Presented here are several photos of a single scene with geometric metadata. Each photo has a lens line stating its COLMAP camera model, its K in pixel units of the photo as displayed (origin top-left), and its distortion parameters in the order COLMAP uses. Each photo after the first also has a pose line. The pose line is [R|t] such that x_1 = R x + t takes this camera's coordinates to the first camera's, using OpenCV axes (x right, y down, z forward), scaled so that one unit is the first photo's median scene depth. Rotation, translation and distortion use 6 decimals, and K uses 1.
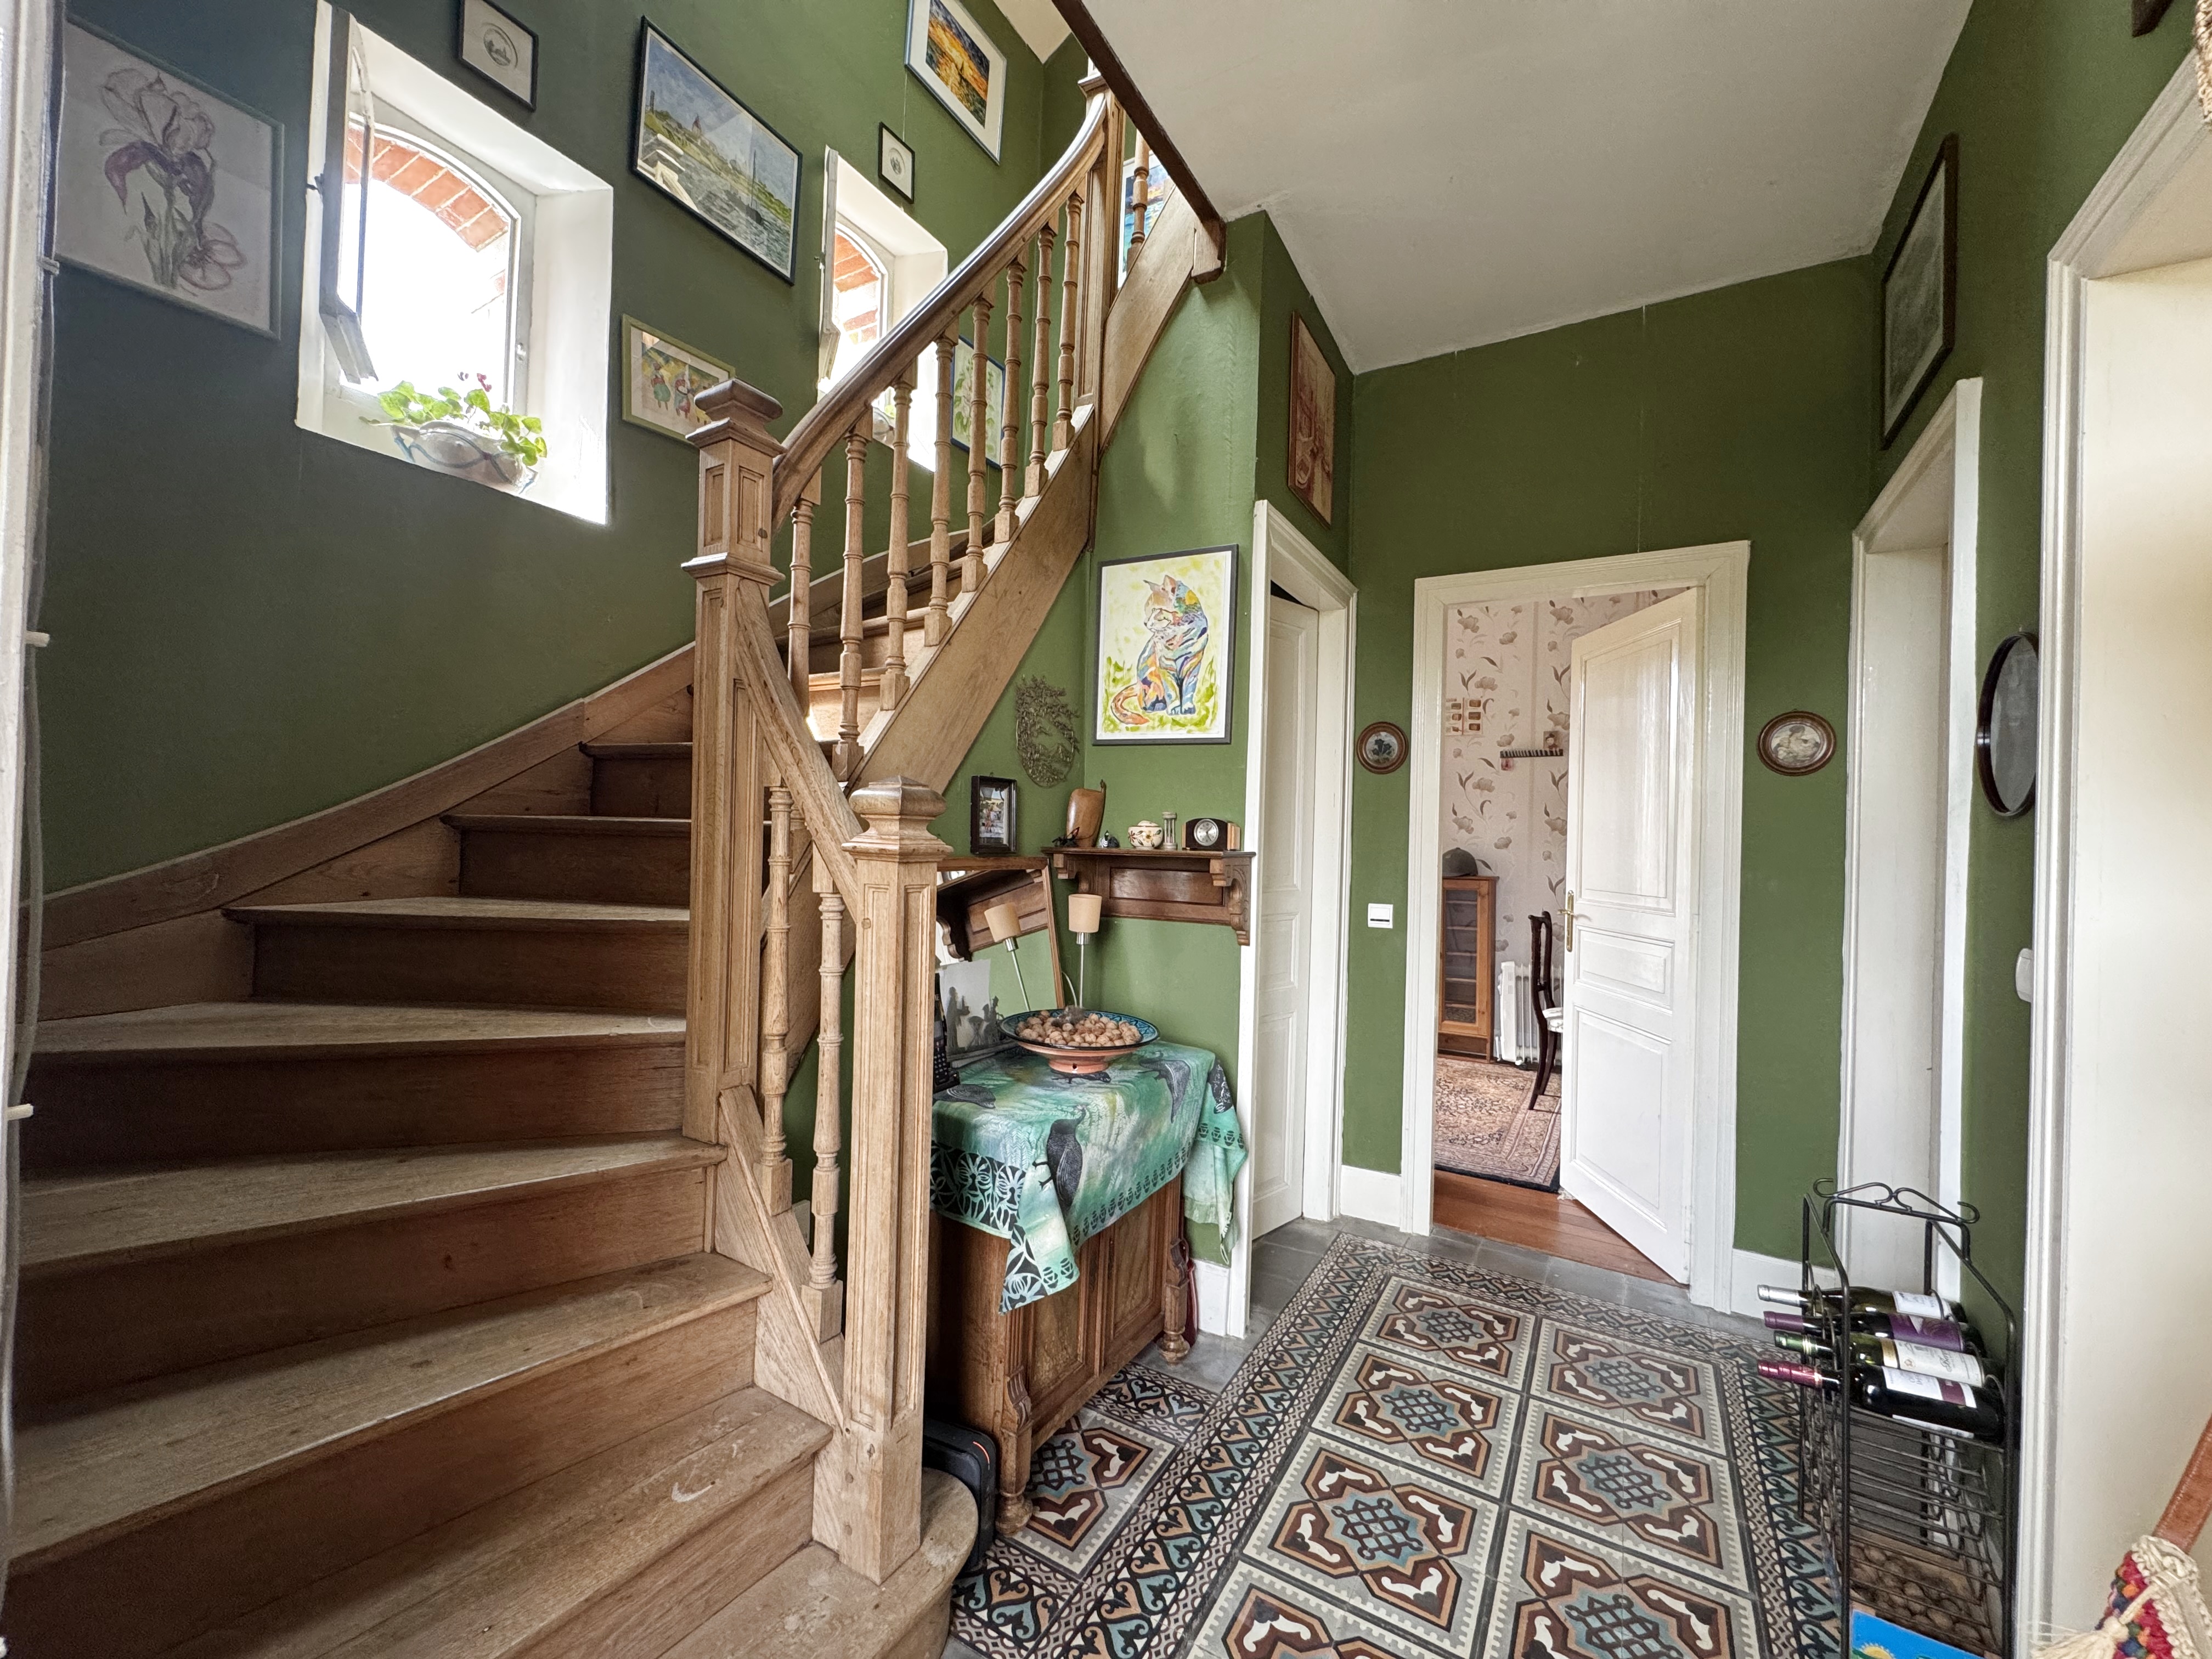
lens RADIAL K [[882.7, 0, 1102.6], [0, 882.7, 821.6], [0, 0, 1]] dist [0.000254, 0.000020]
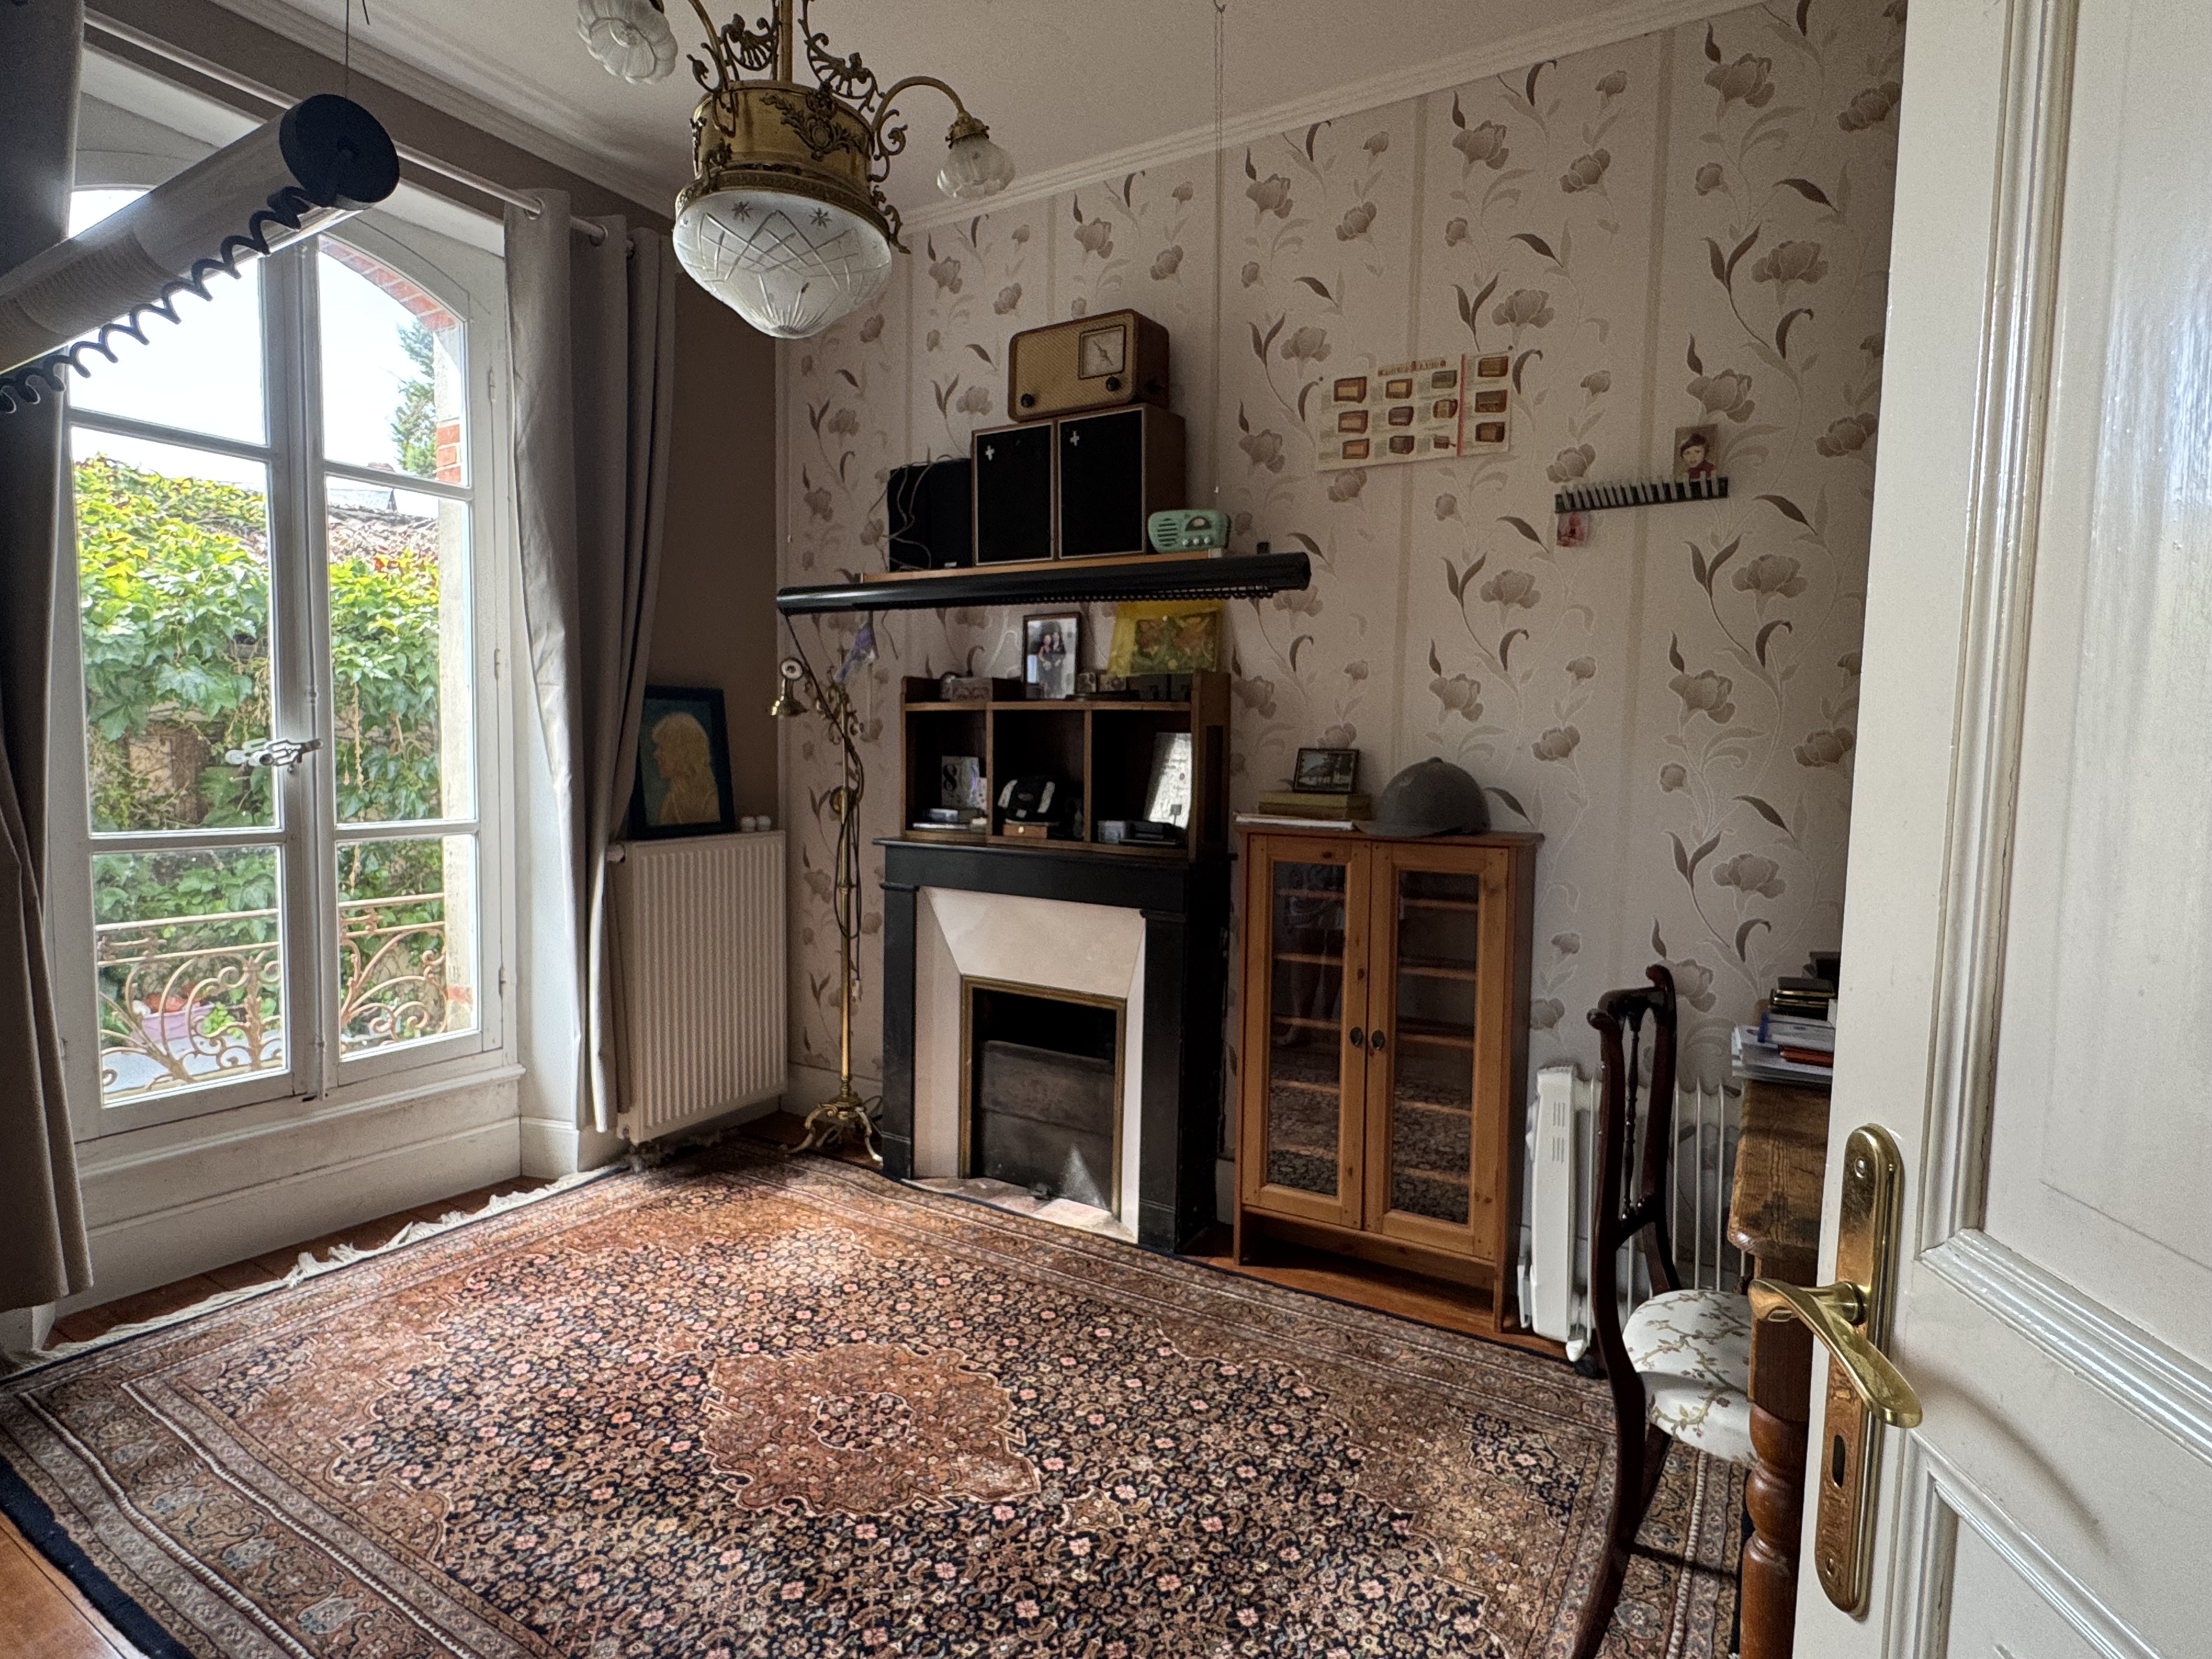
lens RADIAL K [[1145.8, 0, 1103.5], [0, 1145.8, 831.3], [0, 0, 1]] dist [0.000667, 0.000095]
pose [[0.999920, -0.011164, 0.006009, 0.256511], [0.010593, 0.996077, 0.087850, 0.016241], [-0.006966, -0.087780, 0.996116, 0.511196]]
